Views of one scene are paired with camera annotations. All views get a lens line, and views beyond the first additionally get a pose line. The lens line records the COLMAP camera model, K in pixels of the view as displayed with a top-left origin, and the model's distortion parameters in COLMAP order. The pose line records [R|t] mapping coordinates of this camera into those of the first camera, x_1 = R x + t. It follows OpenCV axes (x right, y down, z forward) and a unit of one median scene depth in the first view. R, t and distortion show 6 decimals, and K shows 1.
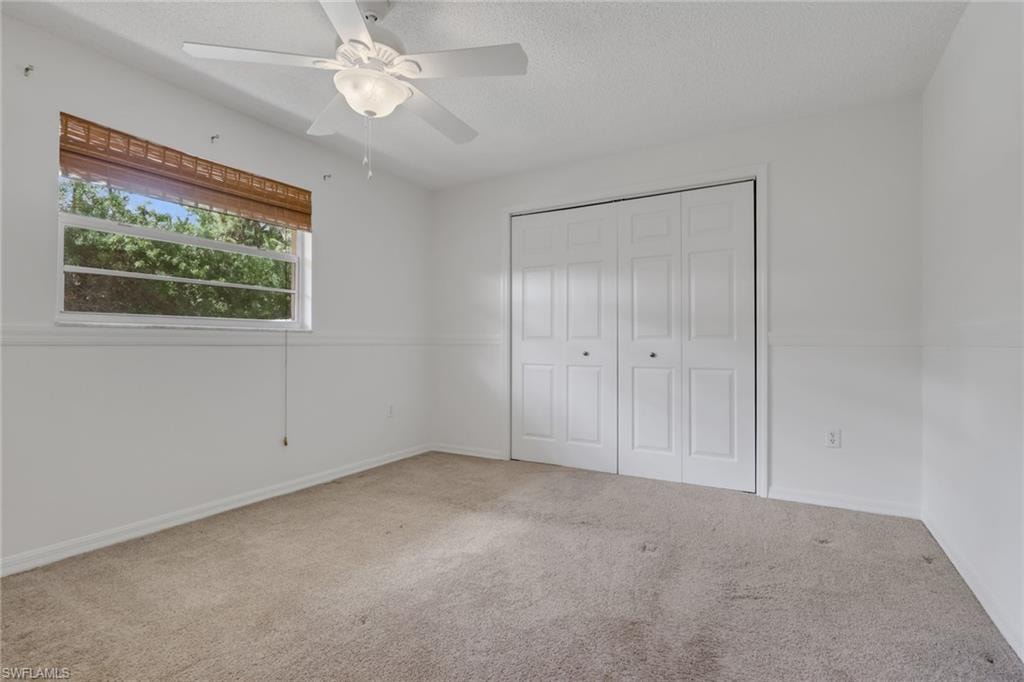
lens RADIAL K [[487.6, 0, 523.8], [0, 487.6, 340.6], [0, 0, 1]] dist [-0.002722, 0.000697]
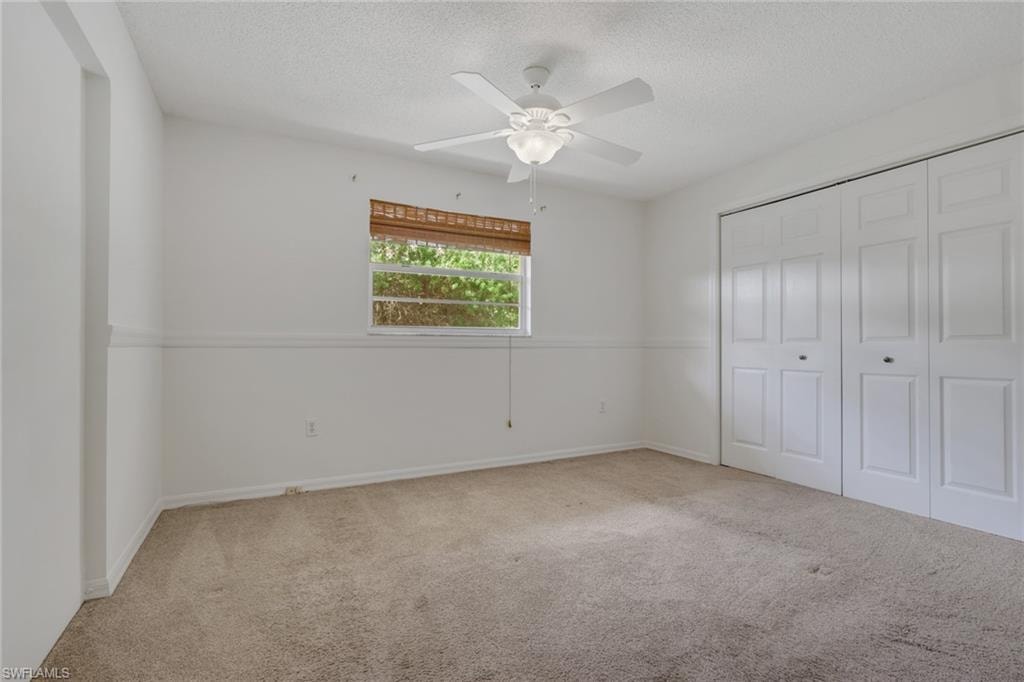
lens RADIAL K [[487.6, 0, 523.8], [0, 487.6, 340.6], [0, 0, 1]] dist [-0.002722, 0.000697]
pose [[0.848446, -0.006917, -0.529237, 0.220880], [0.003140, 0.999963, -0.008035, 0.001767], [0.529273, 0.005156, 0.848436, -0.054307]]
